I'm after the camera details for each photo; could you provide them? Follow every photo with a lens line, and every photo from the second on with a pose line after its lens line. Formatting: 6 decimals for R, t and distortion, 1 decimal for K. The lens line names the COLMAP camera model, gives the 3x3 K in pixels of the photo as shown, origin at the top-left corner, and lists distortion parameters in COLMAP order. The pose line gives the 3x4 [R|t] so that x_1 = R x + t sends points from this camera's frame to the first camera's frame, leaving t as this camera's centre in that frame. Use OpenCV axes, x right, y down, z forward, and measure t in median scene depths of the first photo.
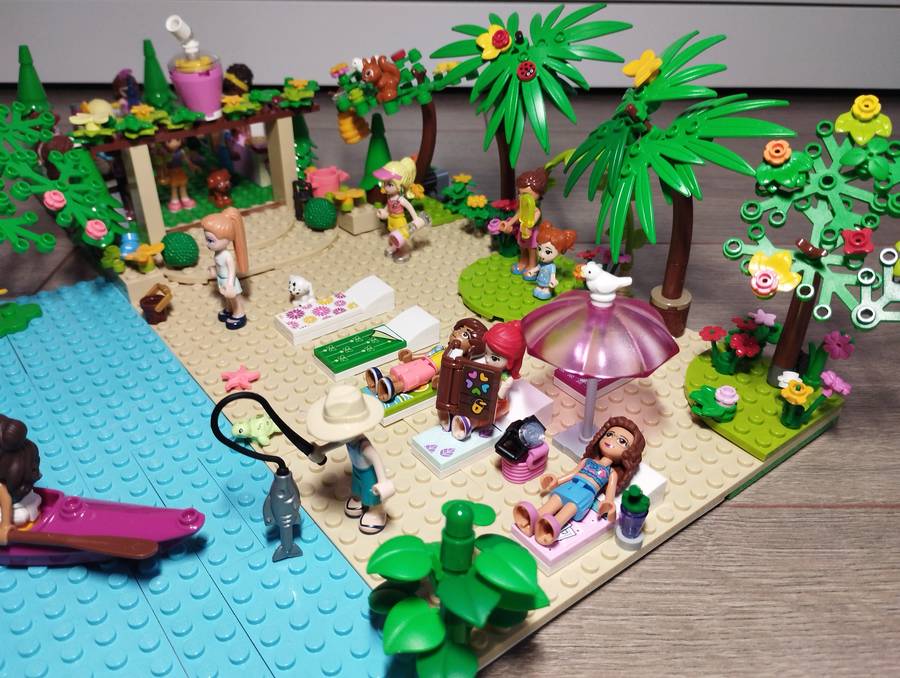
lens RADIAL K [[762.0, 0, 463.9], [0, 762.0, 343.6], [0, 0, 1]] dist [0.010397, -0.016121]
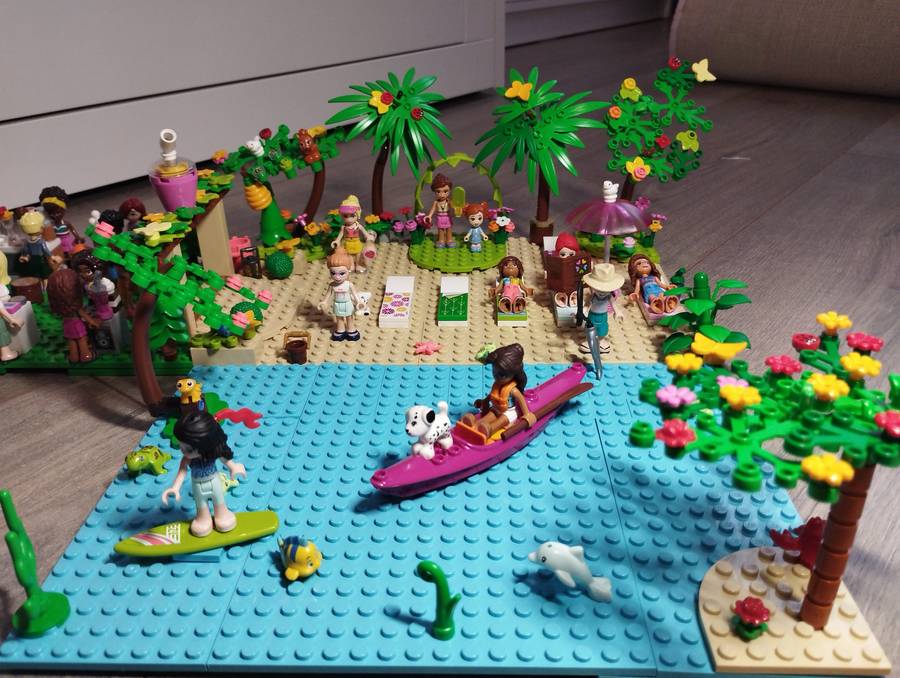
lens RADIAL K [[742.1, 0, 459.0], [0, 742.1, 339.0], [0, 0, 1]] dist [0.029229, -0.002240]
pose [[0.642148, -0.380732, 0.665350, -1.123499], [0.439510, 0.893978, 0.087376, -0.057031], [-0.628075, 0.236319, 0.741401, -0.050162]]
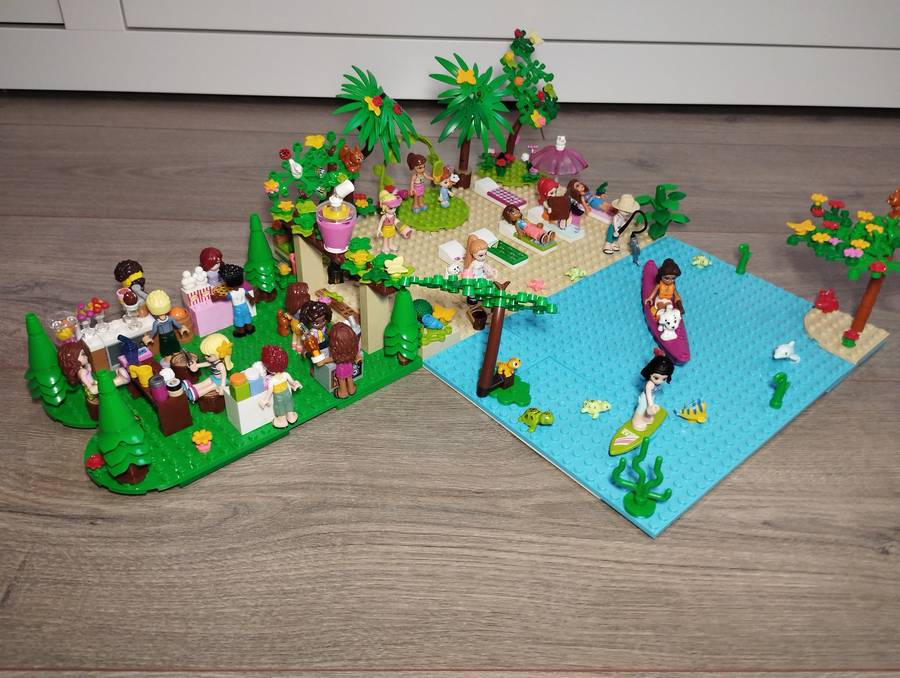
lens RADIAL K [[762.0, 0, 463.9], [0, 762.0, 343.6], [0, 0, 1]] dist [0.010397, -0.016121]
pose [[-0.064965, -0.620211, 0.781740, -1.871027], [0.495246, 0.660069, 0.564836, -1.037676], [-0.866320, 0.423848, 0.264276, 0.683944]]
